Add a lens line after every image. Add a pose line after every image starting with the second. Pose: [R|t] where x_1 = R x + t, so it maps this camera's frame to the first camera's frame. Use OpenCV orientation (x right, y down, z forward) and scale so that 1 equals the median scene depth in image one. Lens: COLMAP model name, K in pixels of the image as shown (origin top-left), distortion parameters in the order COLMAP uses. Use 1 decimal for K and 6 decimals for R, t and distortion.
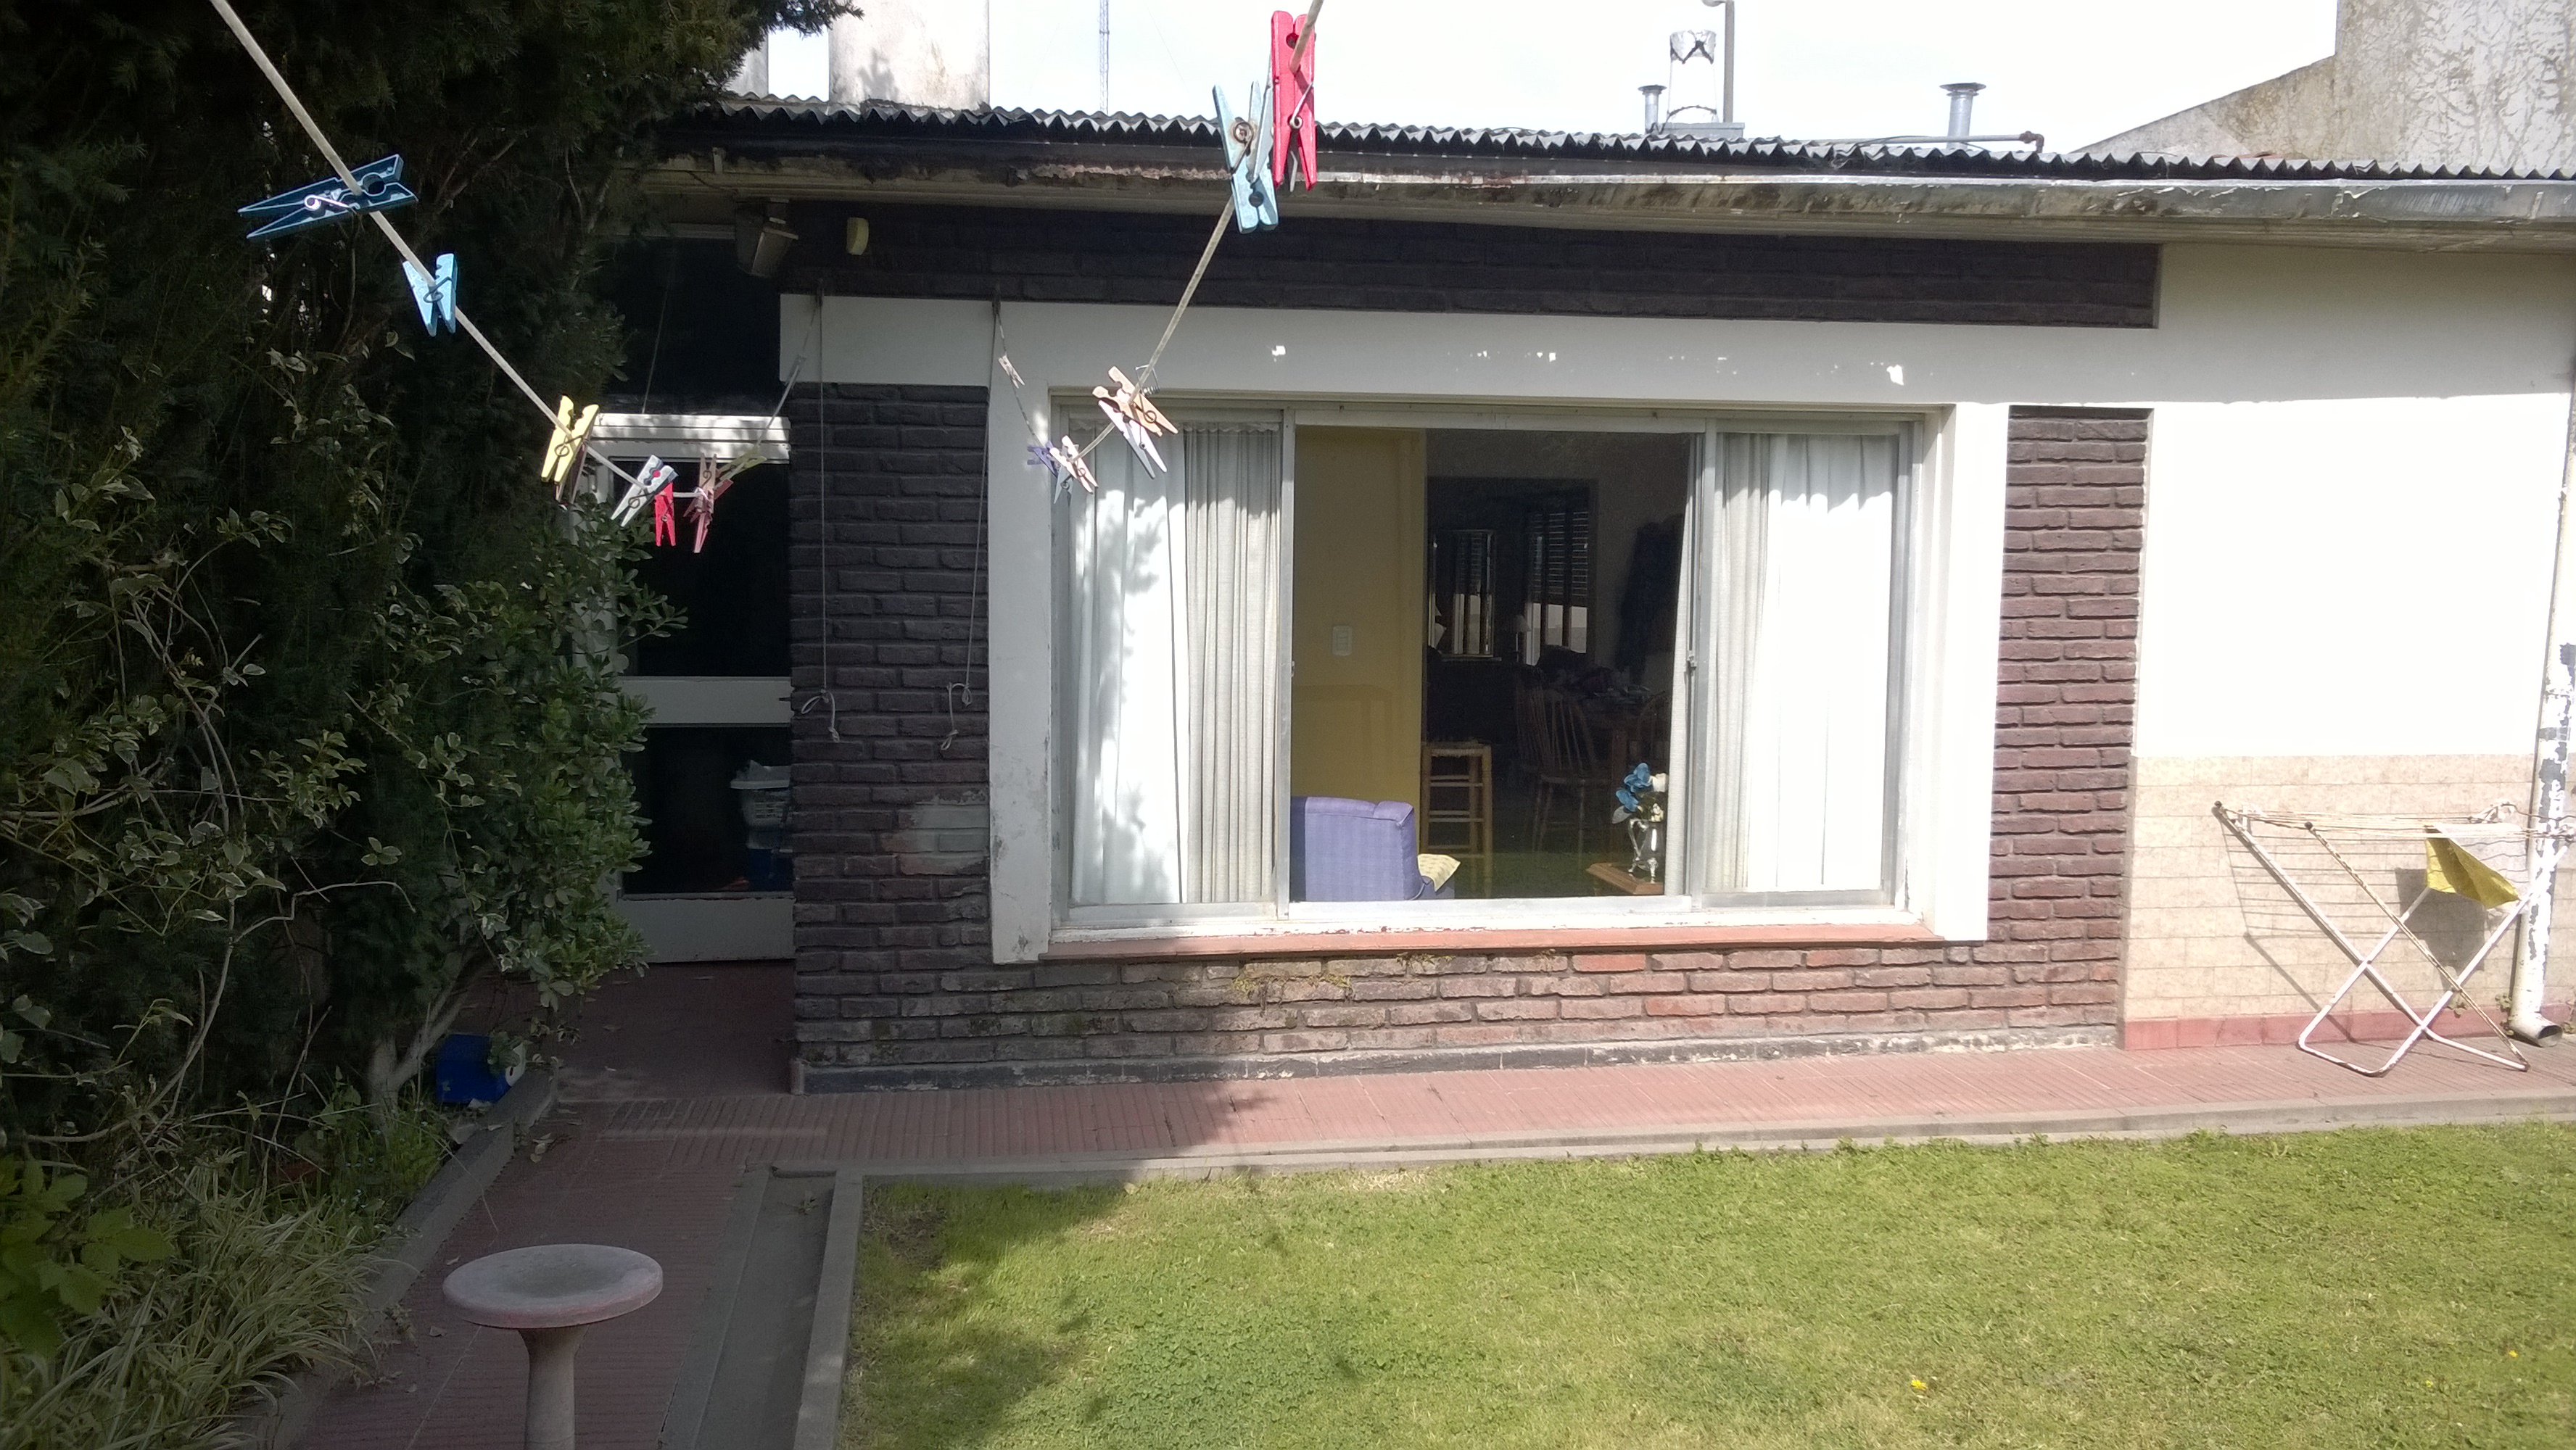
lens RADIAL K [[1898.1, 0, 1288.4], [0, 1898.1, 725.0], [0, 0, 1]] dist [0.013301, -0.037886]
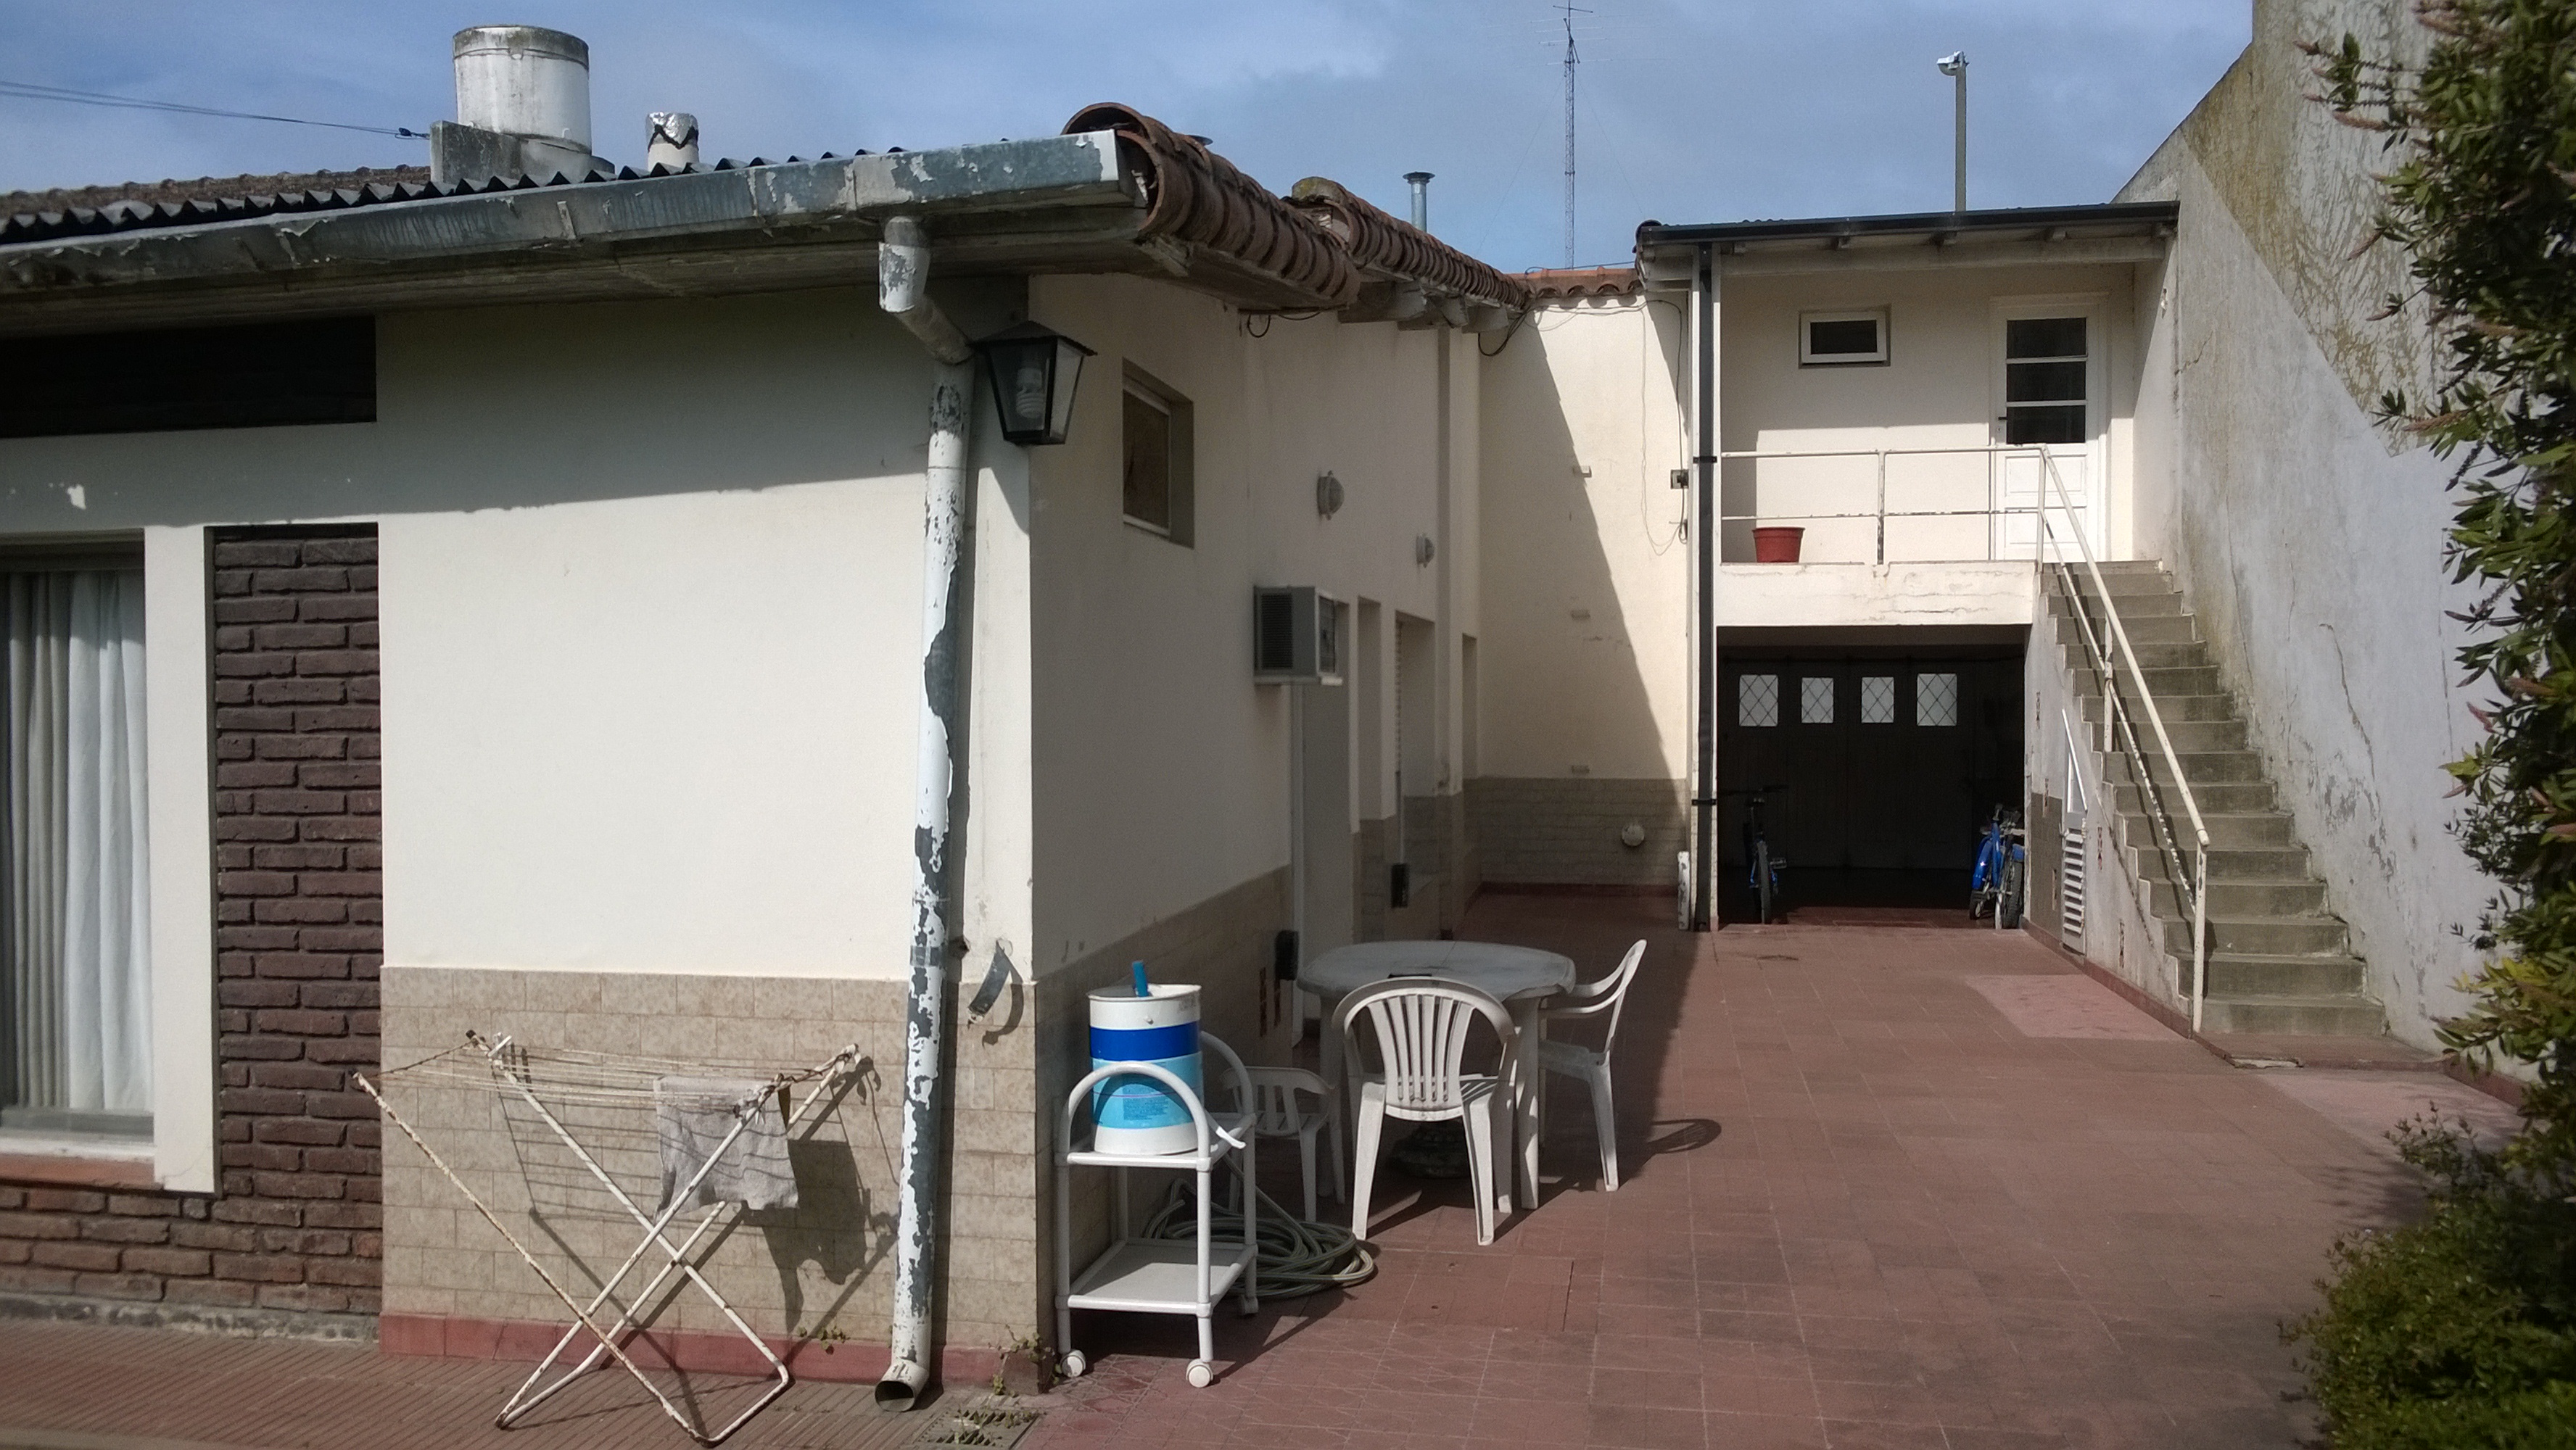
lens RADIAL K [[1898.1, 0, 1278.7], [0, 1898.1, 724.4], [0, 0, 1]] dist [0.013301, -0.037886]
pose [[0.944087, -0.007111, -0.329619, 1.043811], [-0.017076, 0.997371, -0.070424, -0.033885], [0.329253, 0.072115, 0.941484, 0.382224]]
